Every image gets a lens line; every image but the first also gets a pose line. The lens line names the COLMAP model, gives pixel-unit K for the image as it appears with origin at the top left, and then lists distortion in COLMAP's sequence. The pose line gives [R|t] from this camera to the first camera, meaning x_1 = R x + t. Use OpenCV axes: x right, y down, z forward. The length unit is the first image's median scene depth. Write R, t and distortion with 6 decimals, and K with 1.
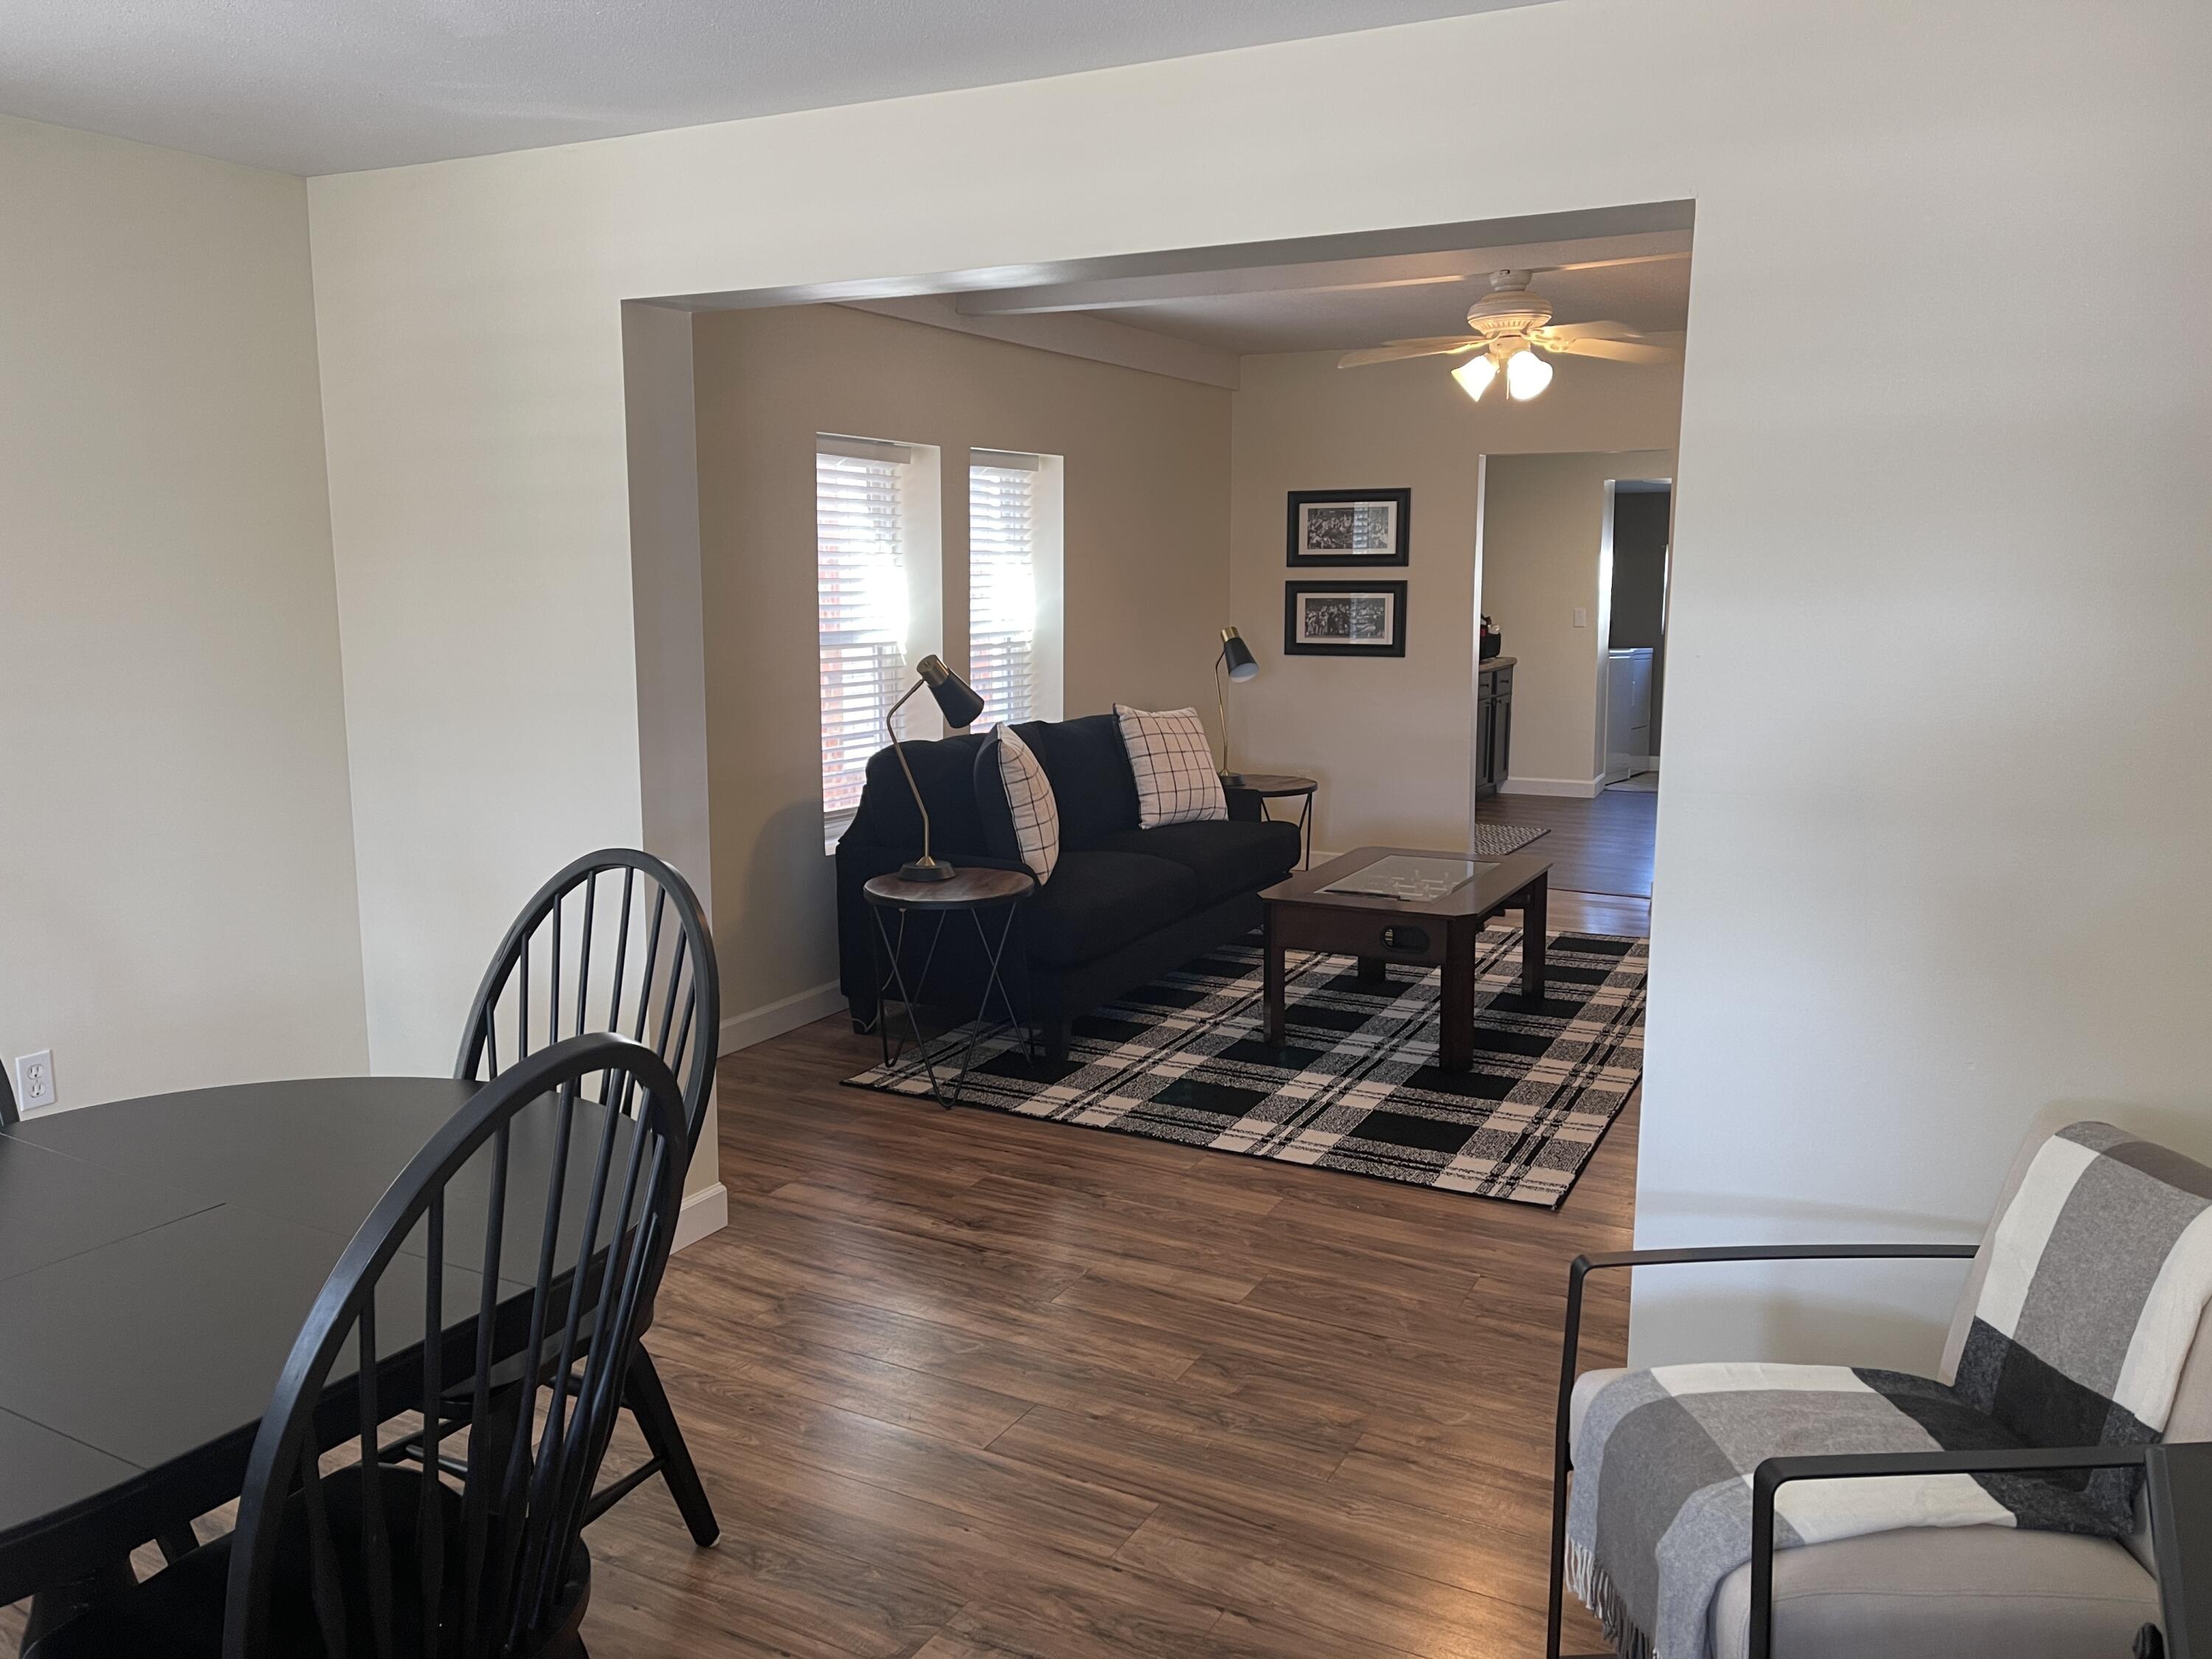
lens RADIAL K [[1678.6, 0, 1113.5], [0, 1678.6, 814.3], [0, 0, 1]] dist [0.048794, -0.043144]
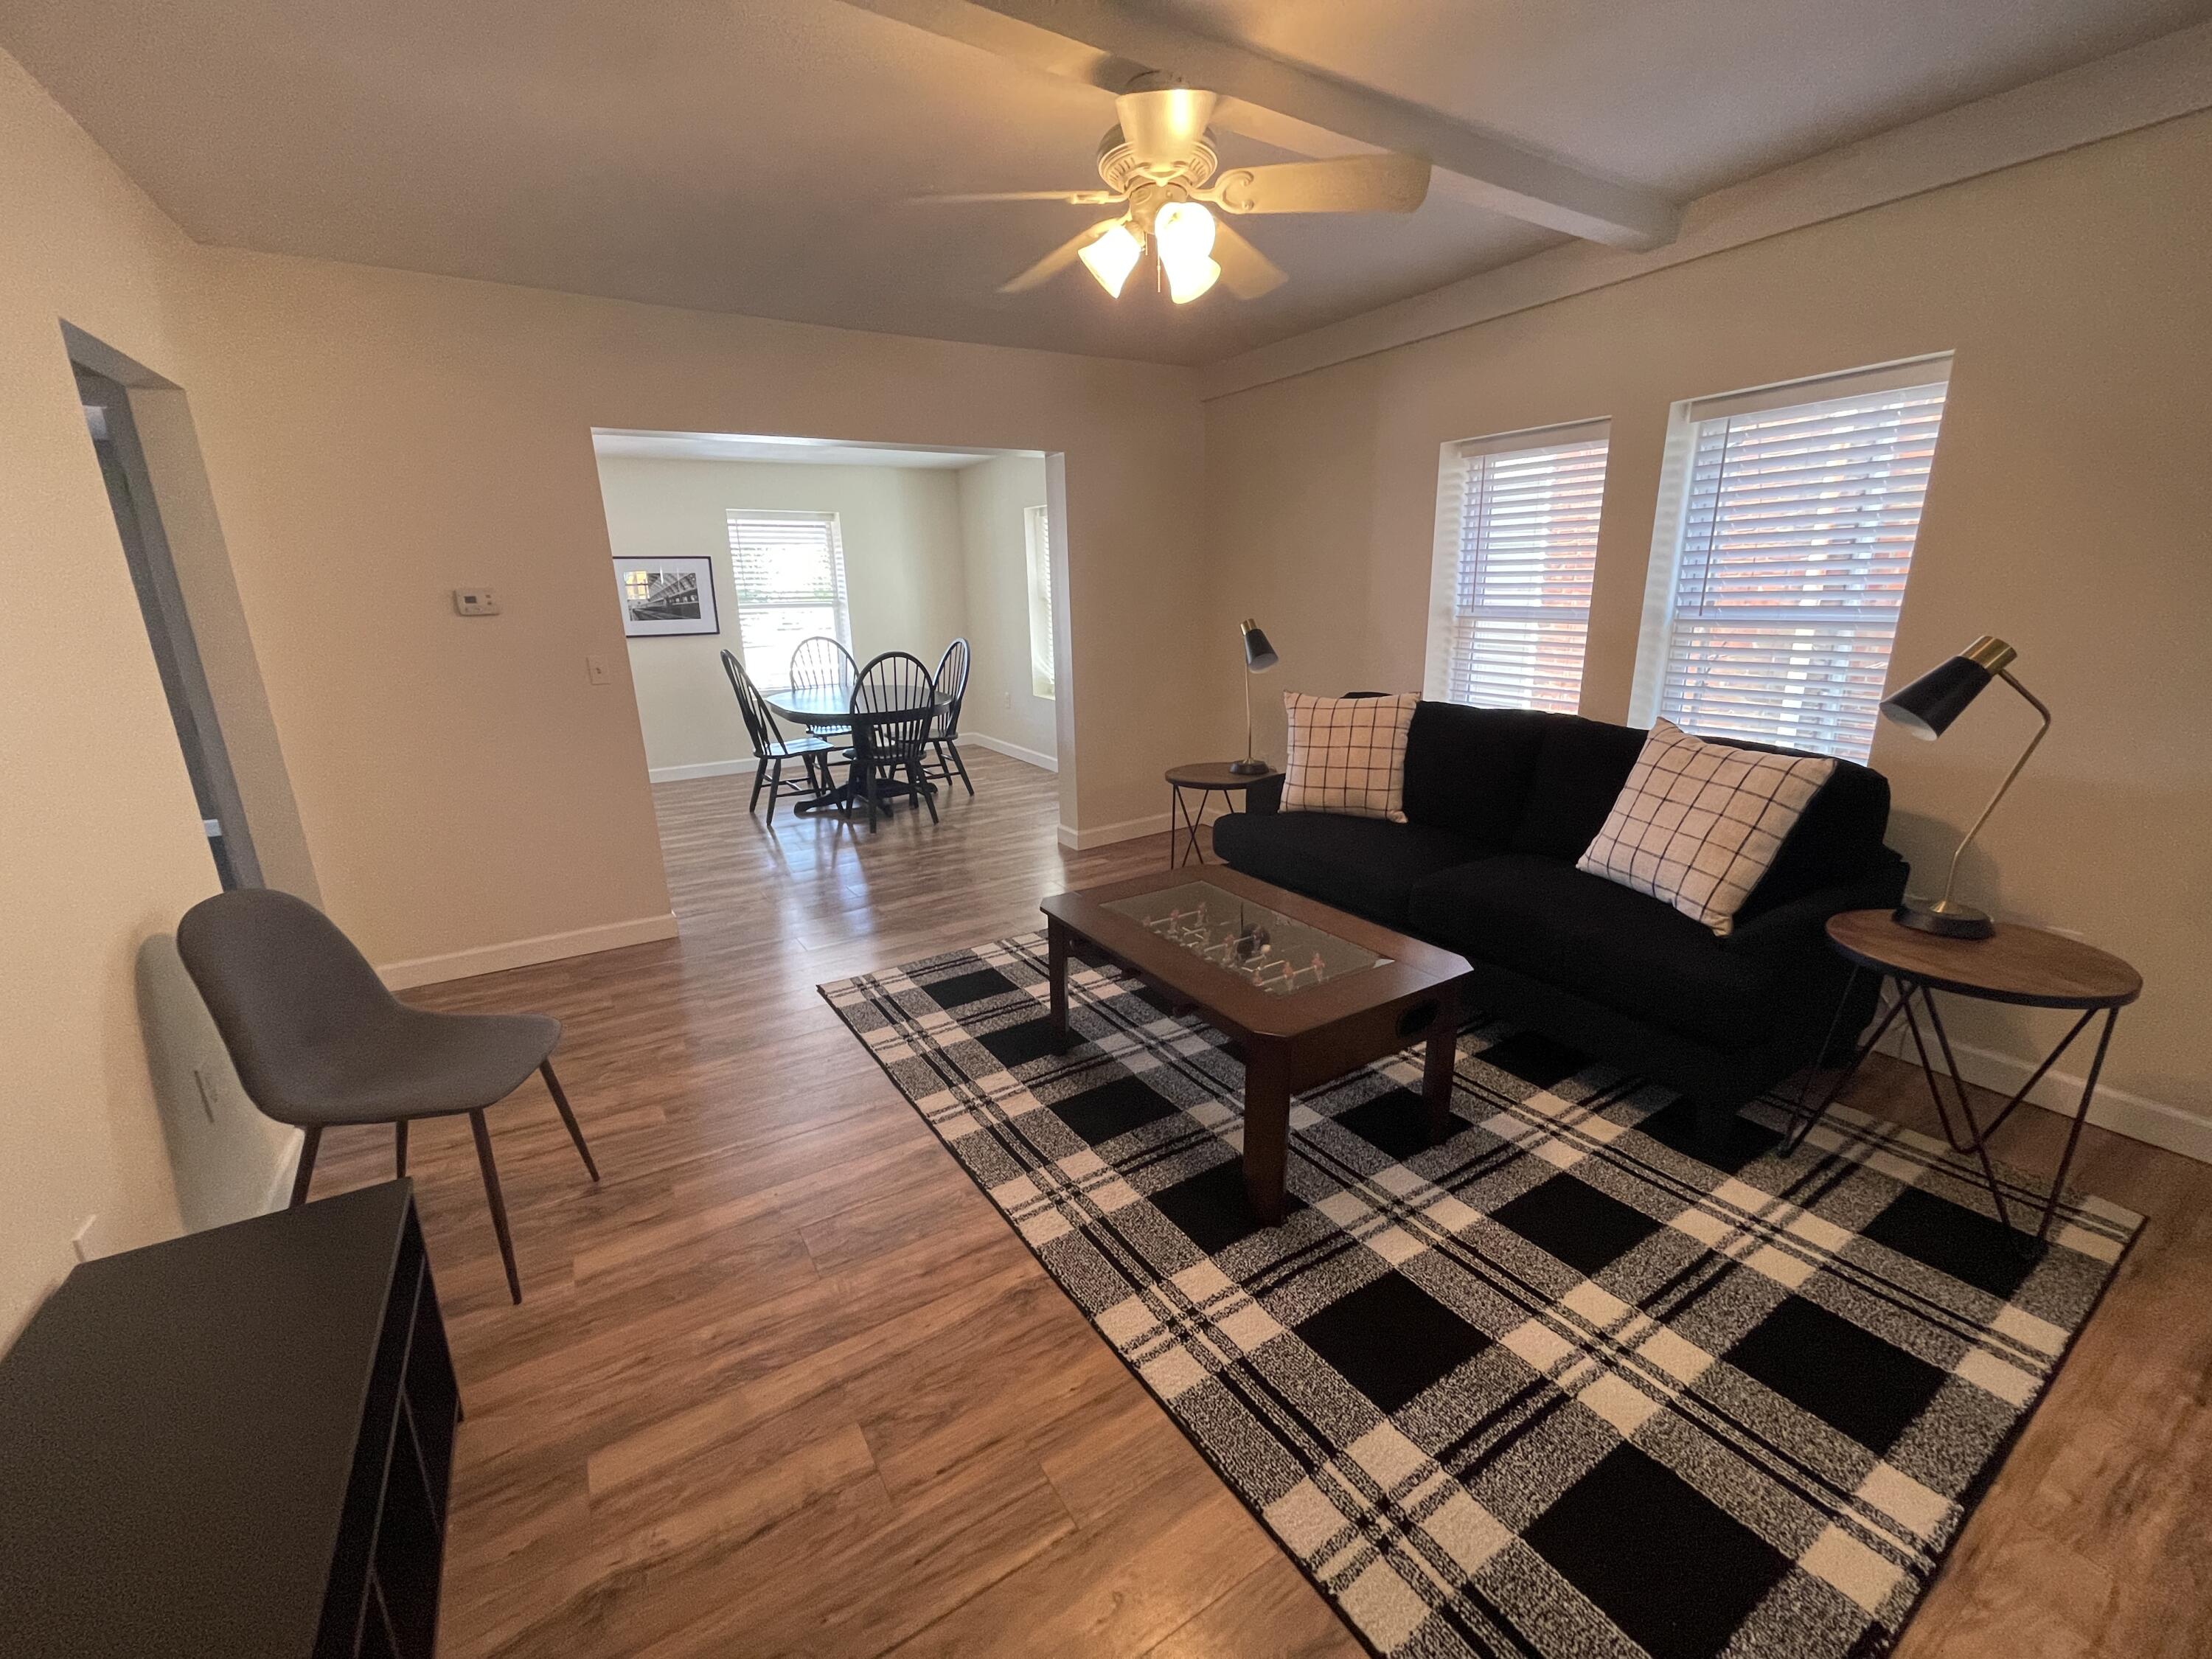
lens RADIAL K [[891.9, 0, 1106.0], [0, 891.9, 829.5], [0, 0, 1]] dist [-0.001318, -0.000204]
pose [[-0.497704, 0.243389, -0.832498, 0.687376], [-0.106099, 0.935528, 0.336943, -0.184746], [0.860833, 0.256025, -0.439793, 1.367948]]
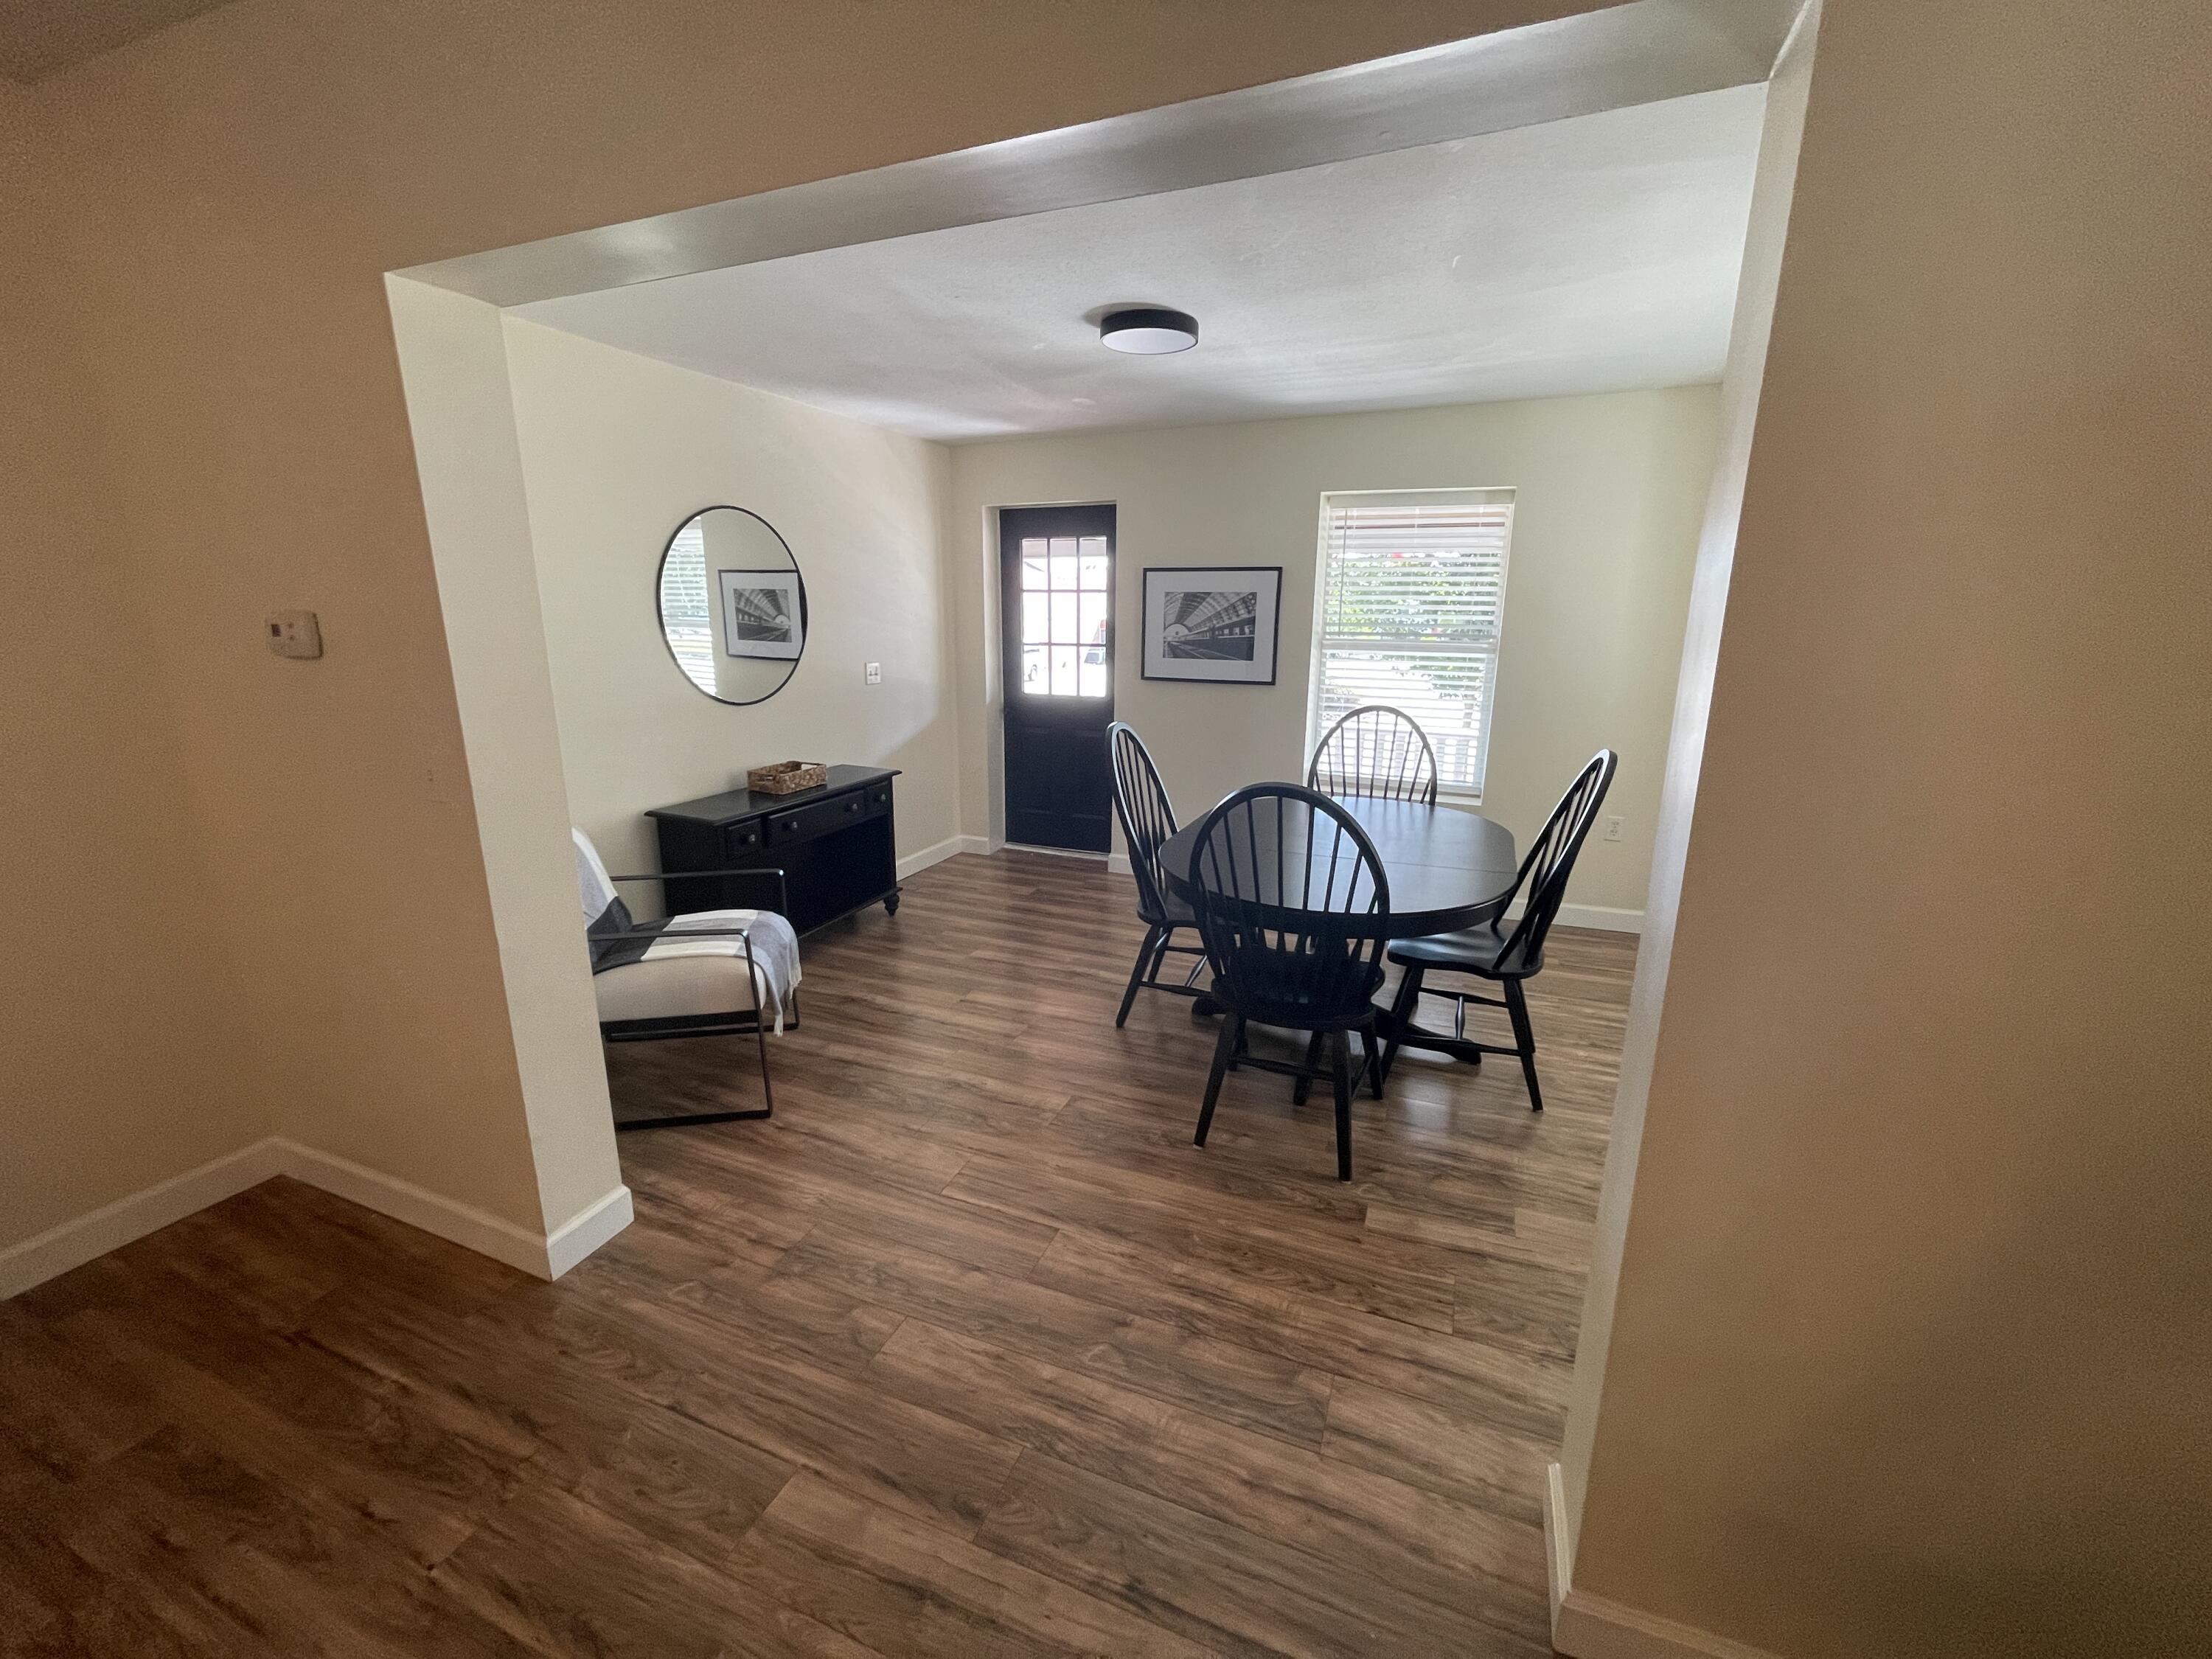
lens RADIAL K [[891.9, 0, 1106.0], [0, 891.9, 829.5], [0, 0, 1]] dist [-0.001318, -0.000204]
pose [[-0.995225, 0.019542, -0.095635, -0.033050], [-0.018020, 0.926130, 0.376775, -0.138047], [0.095933, 0.376699, -0.921355, 1.014072]]
